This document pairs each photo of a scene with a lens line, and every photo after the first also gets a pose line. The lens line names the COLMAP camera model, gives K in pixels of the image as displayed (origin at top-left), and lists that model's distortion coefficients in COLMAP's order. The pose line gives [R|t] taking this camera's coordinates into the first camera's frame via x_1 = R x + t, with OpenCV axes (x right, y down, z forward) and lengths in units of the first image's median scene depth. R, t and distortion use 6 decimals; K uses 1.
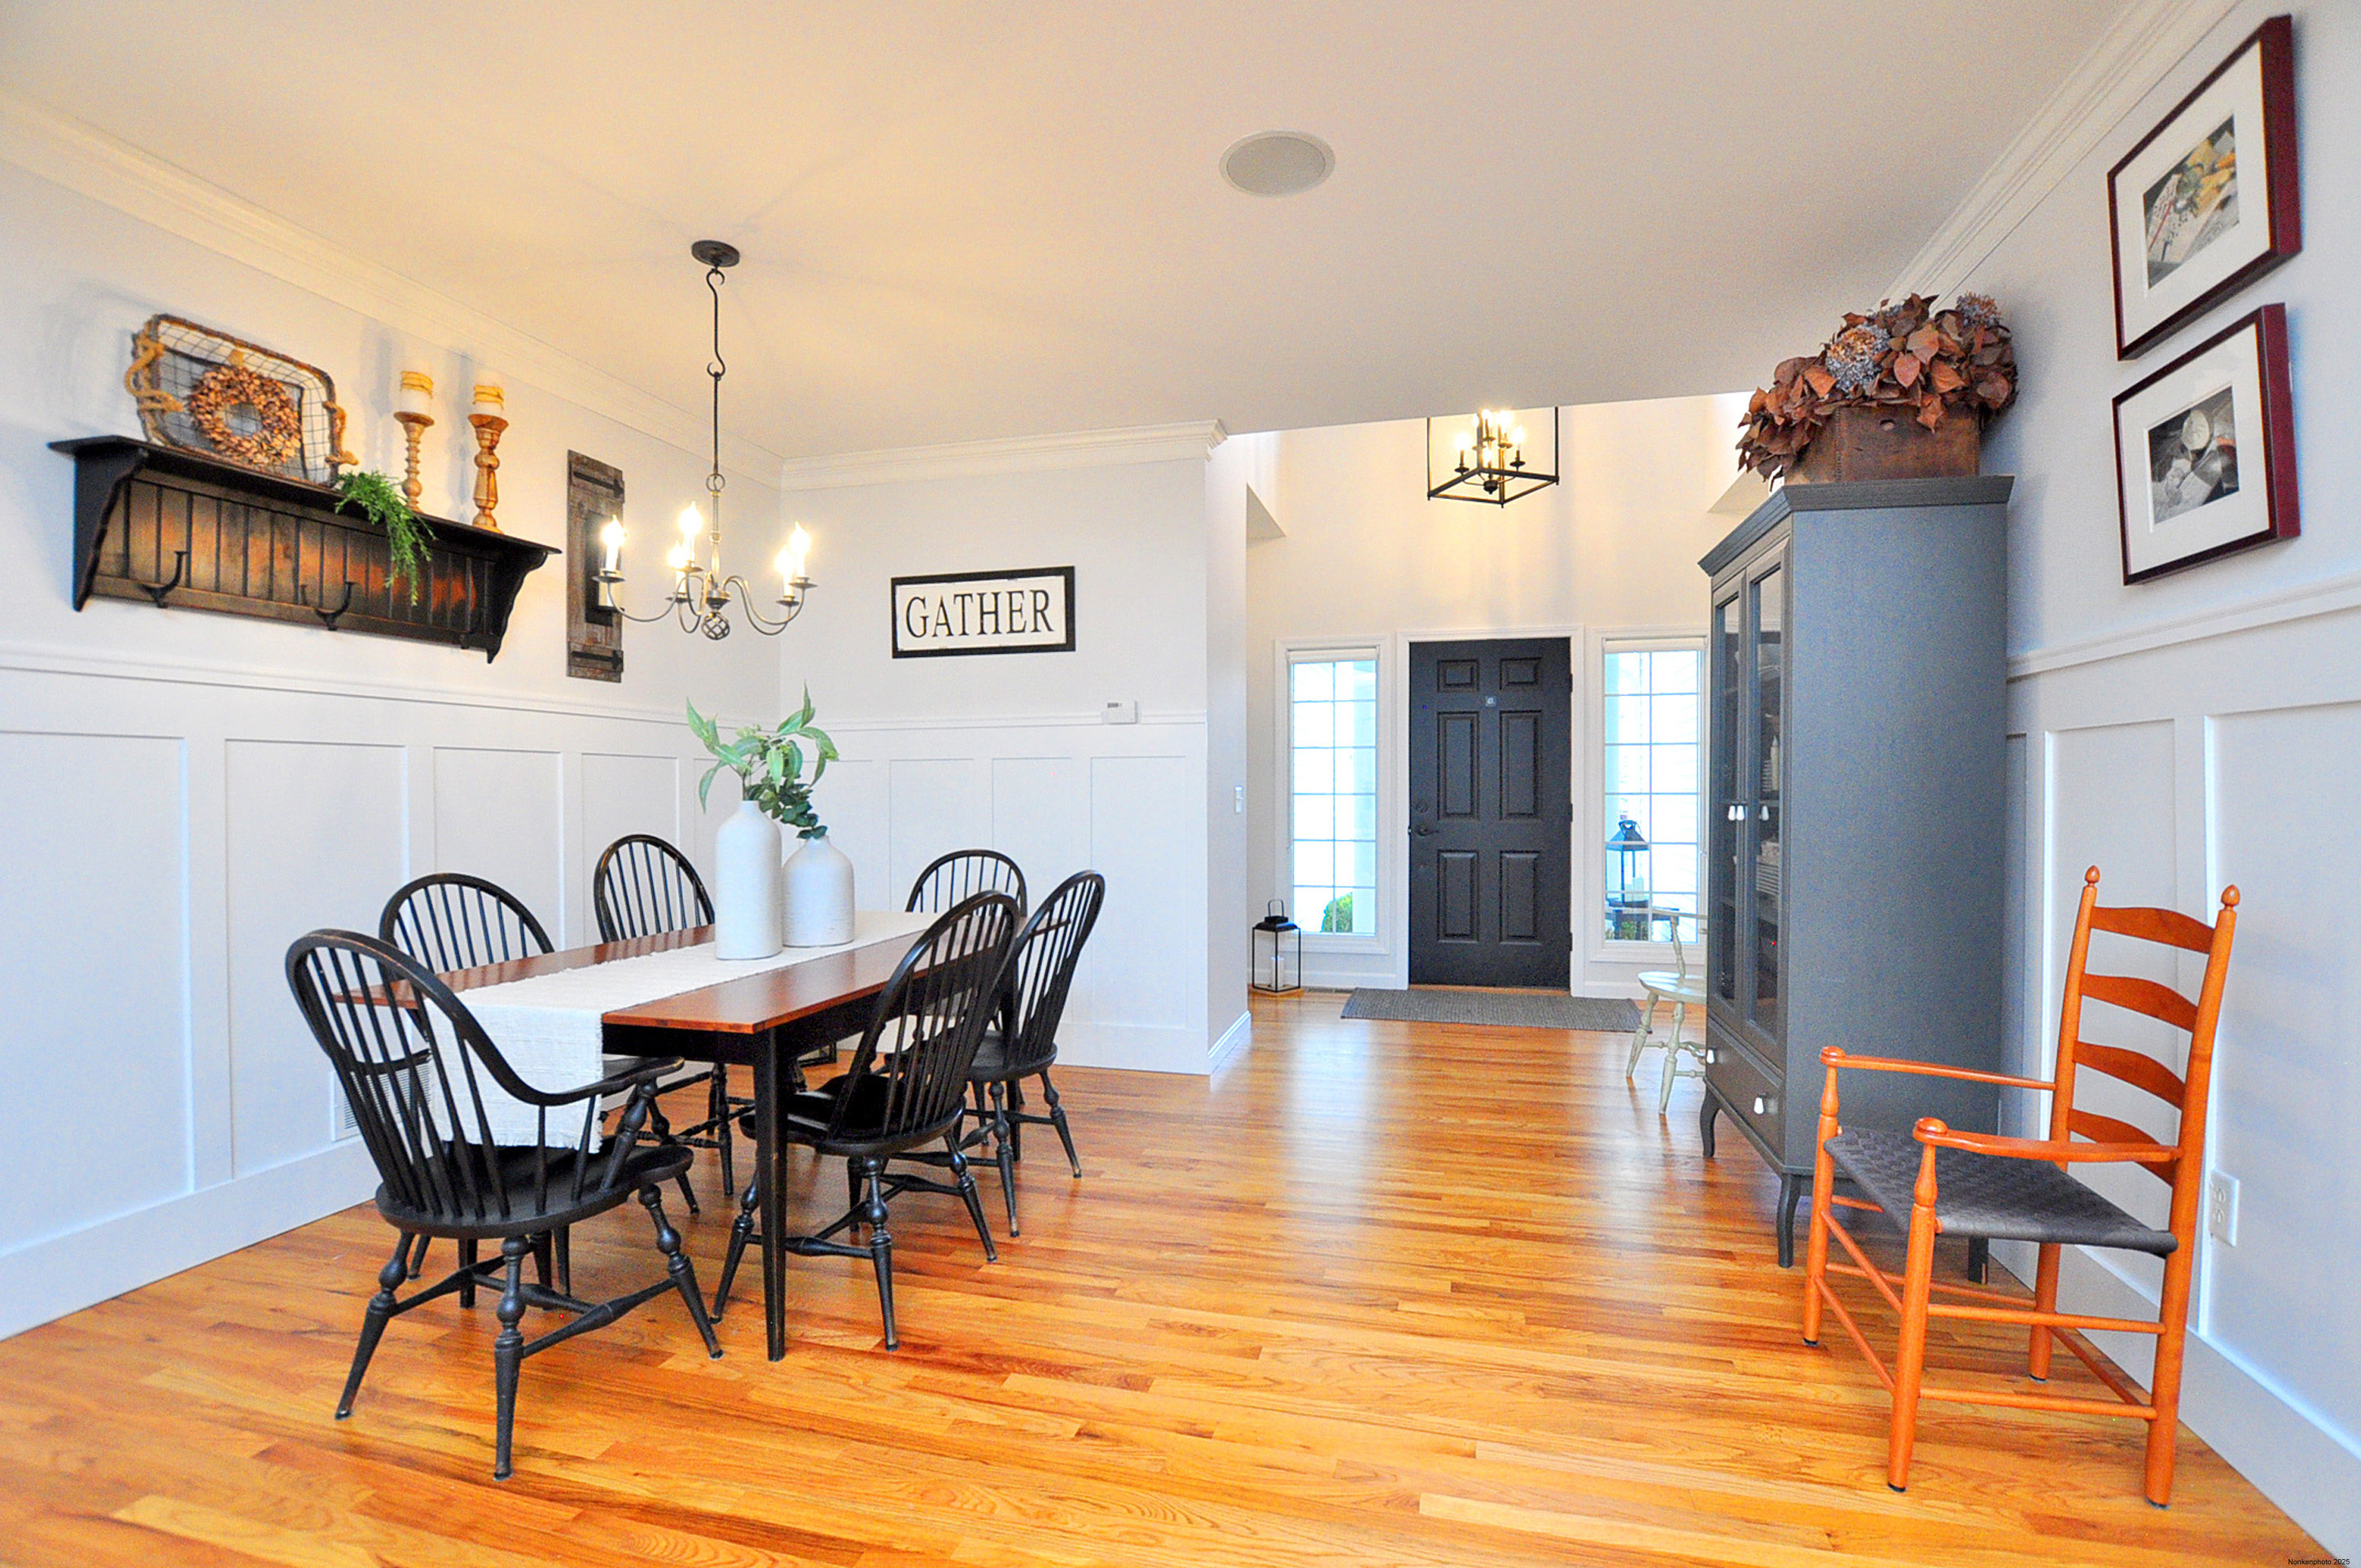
lens RADIAL K [[1054.7, 0, 1200.5], [0, 1054.7, 780.8], [0, 0, 1]] dist [-0.030945, 0.004223]
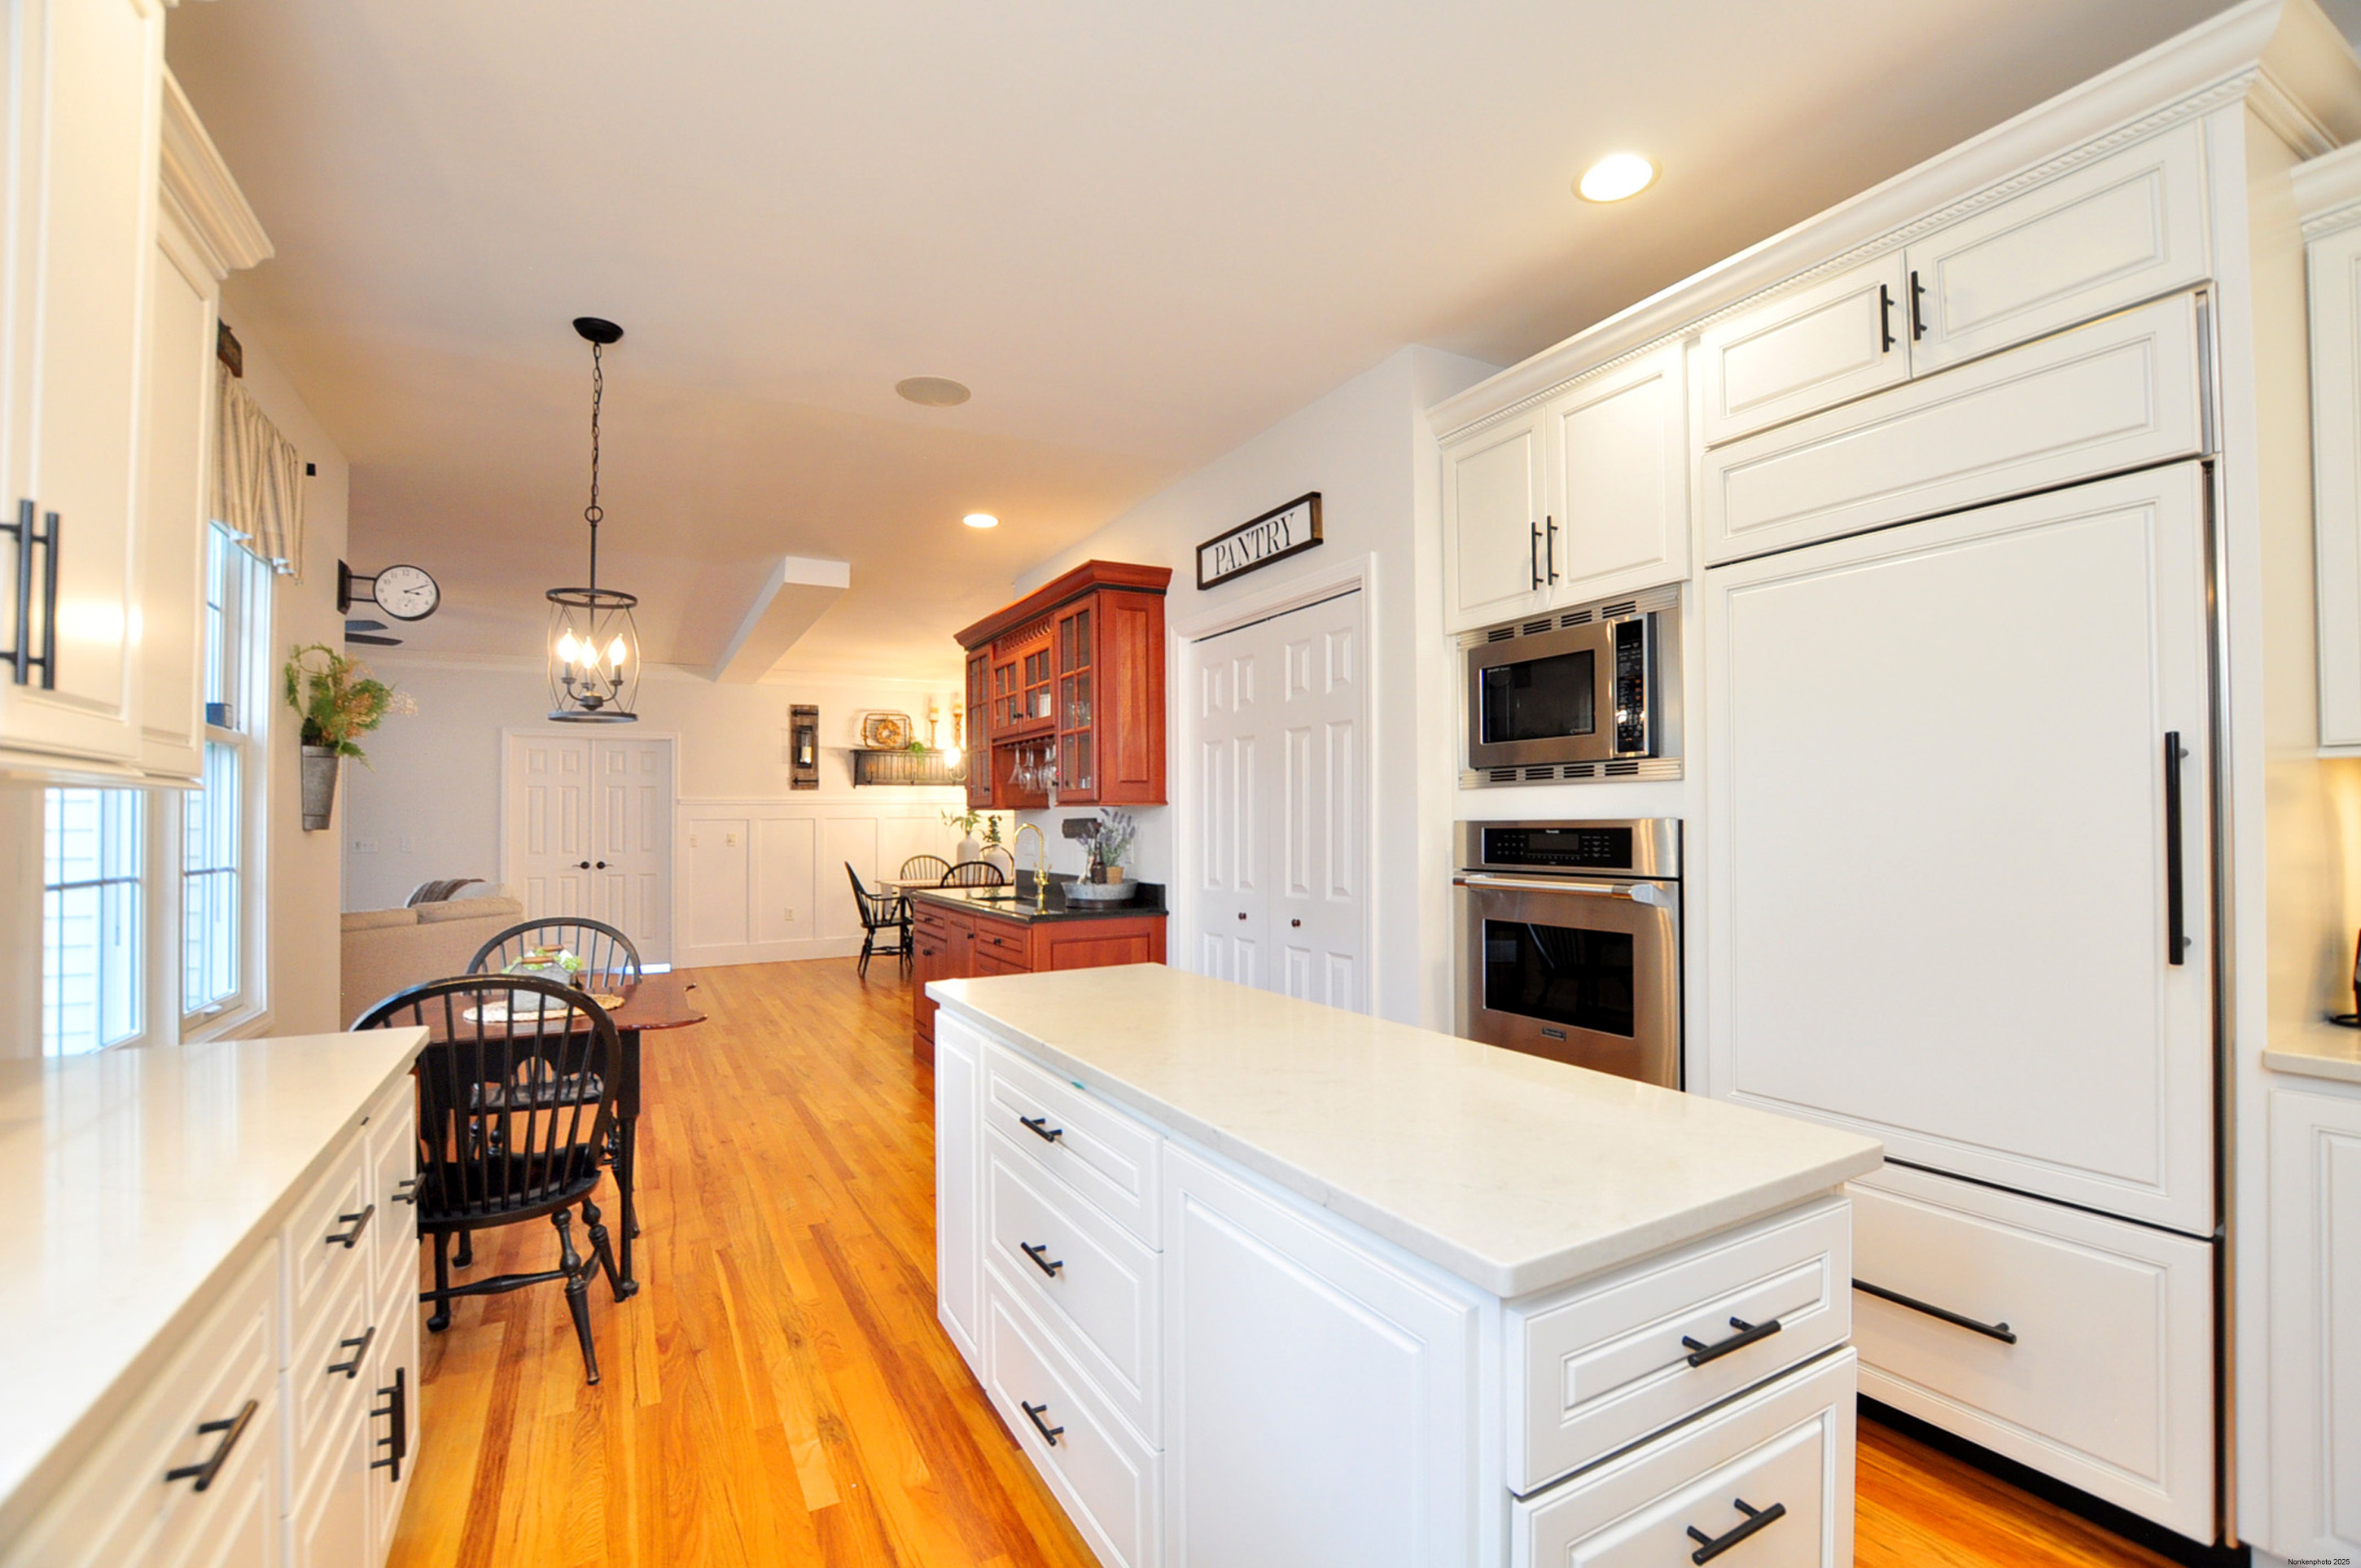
lens RADIAL K [[1054.7, 0, 1224.5], [0, 1054.7, 795.8], [0, 0, 1]] dist [-0.030945, 0.004223]
pose [[0.697968, -0.020898, -0.715824, 1.728448], [0.012692, 0.999778, -0.016813, -0.027217], [0.716017, 0.002650, 0.698078, -0.528628]]
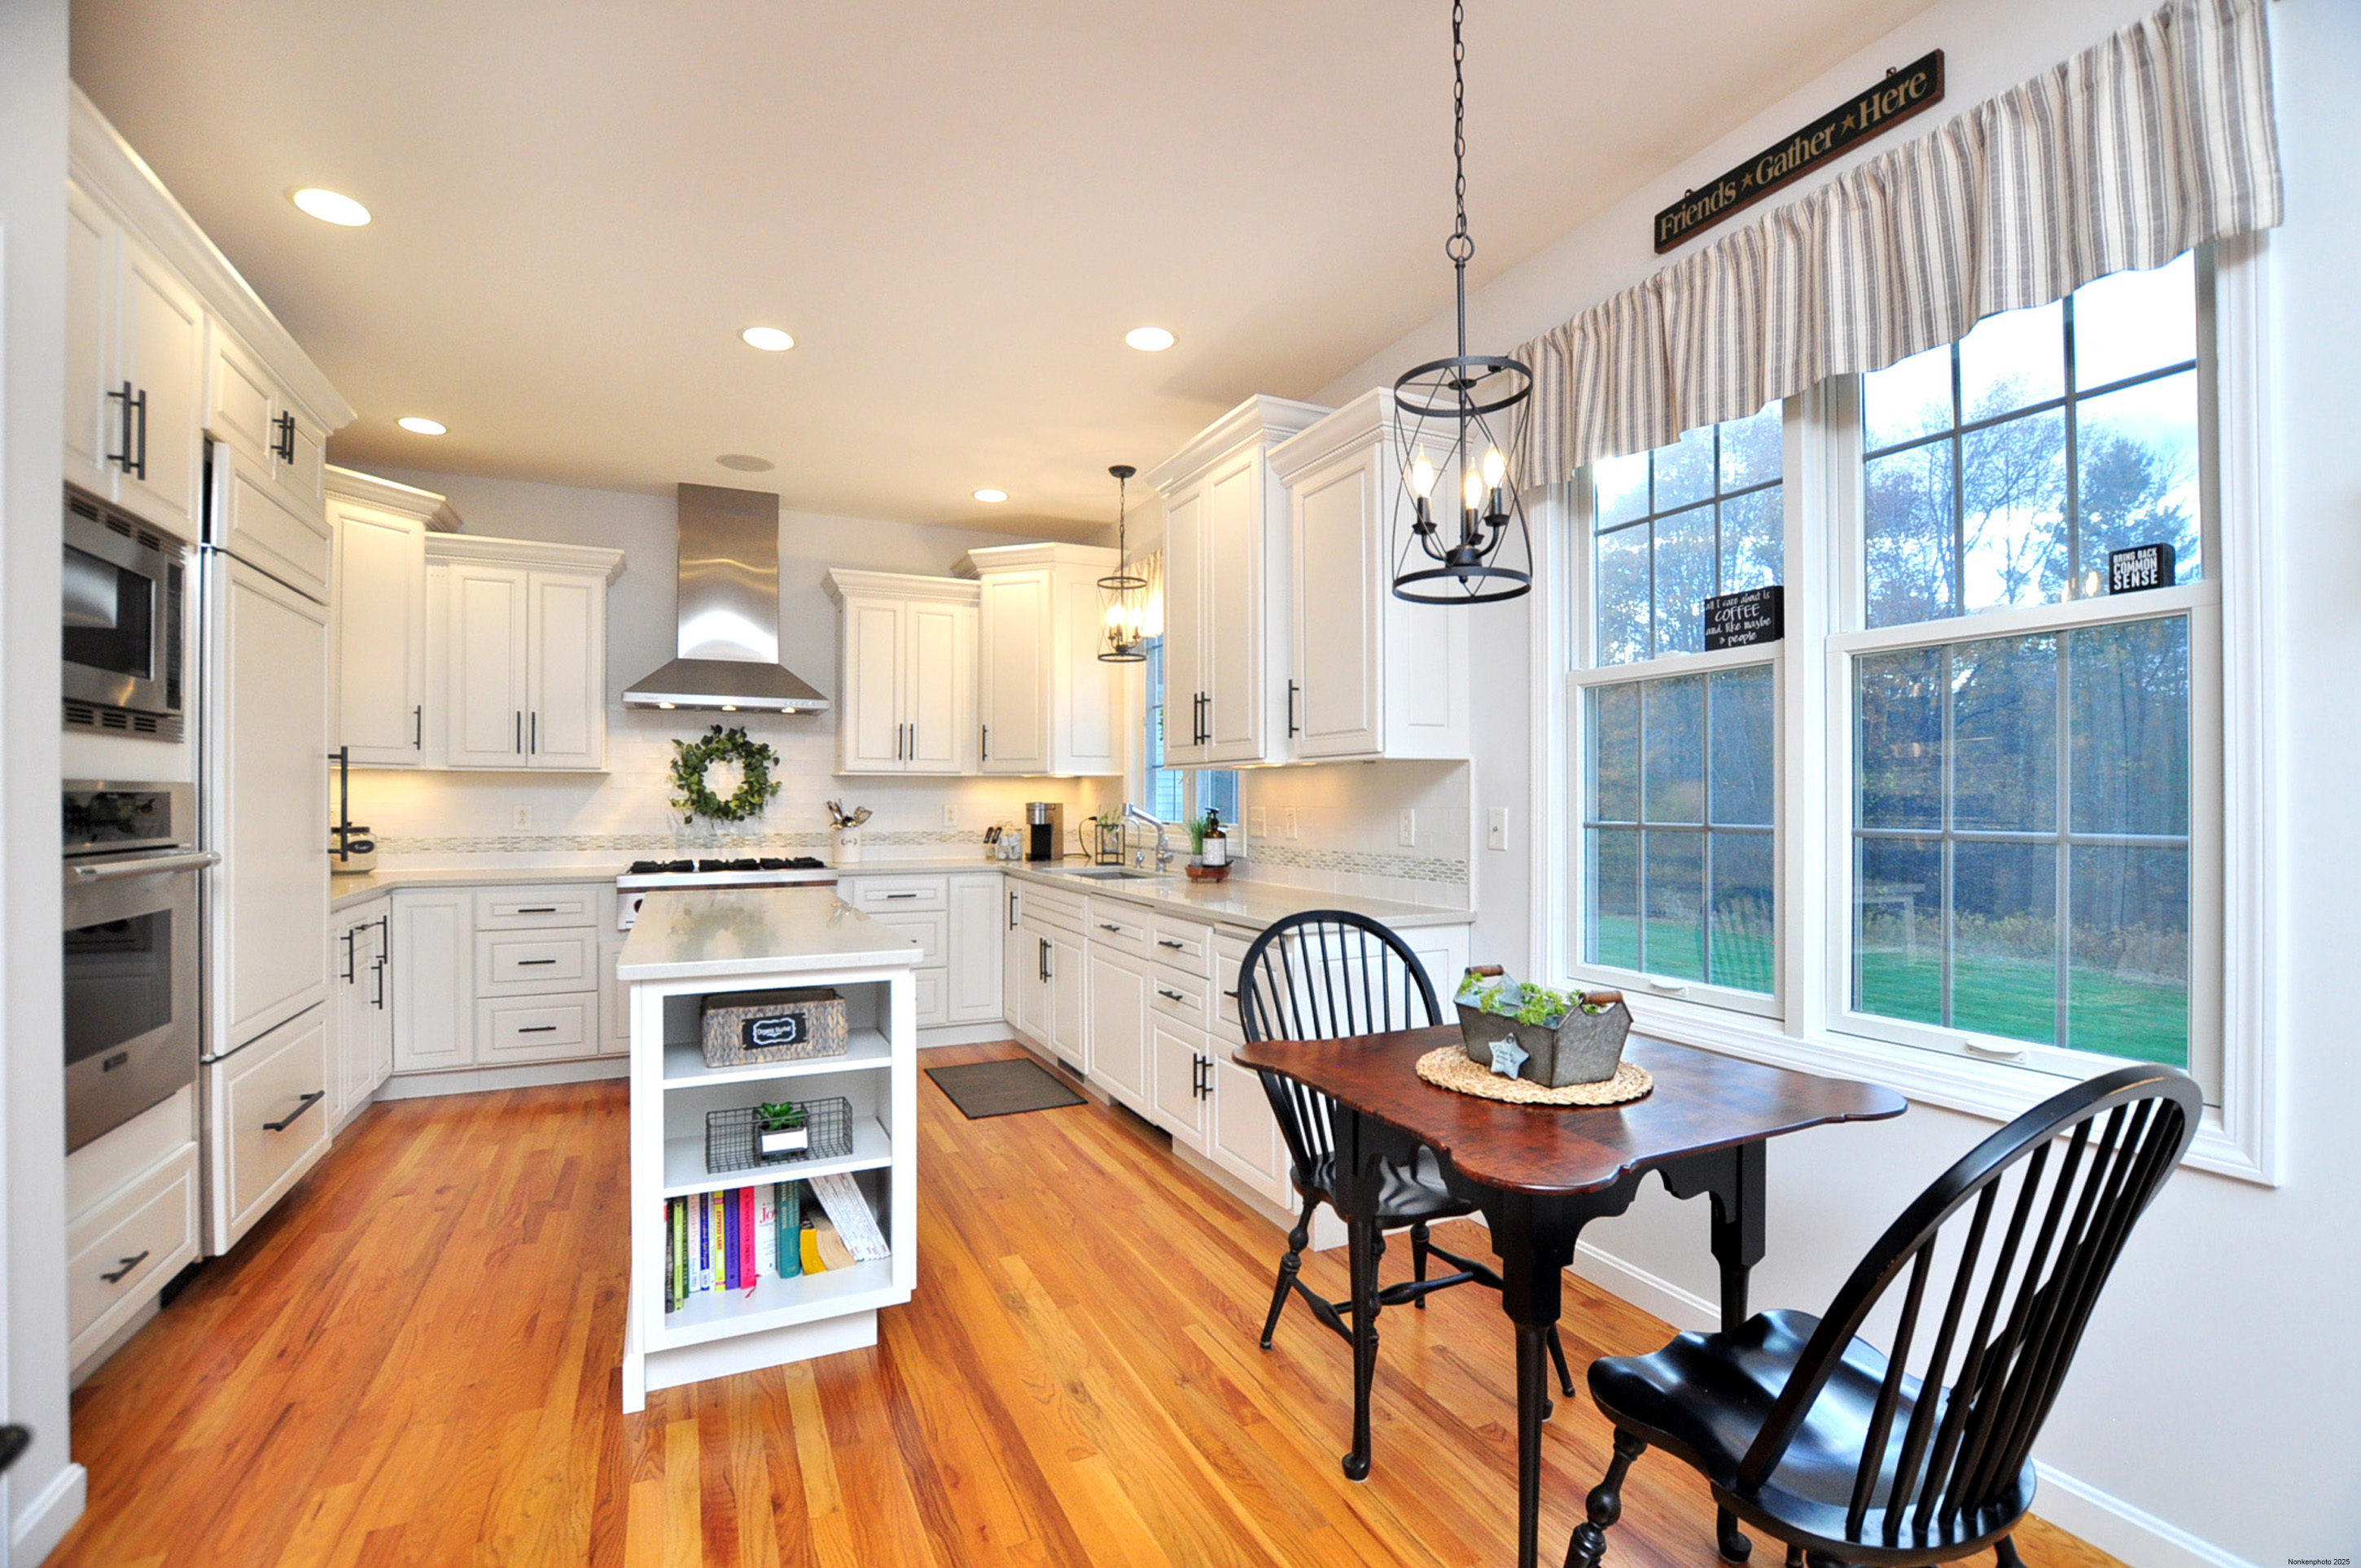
lens RADIAL K [[1054.7, 0, 1163.3], [0, 1054.7, 817.6], [0, 0, 1]] dist [-0.030945, 0.004223]
pose [[-0.636840, -0.010931, 0.770918, 0.647903], [-0.003595, 0.999931, 0.011208, -0.009312], [-0.770987, 0.004367, -0.636836, 0.036181]]
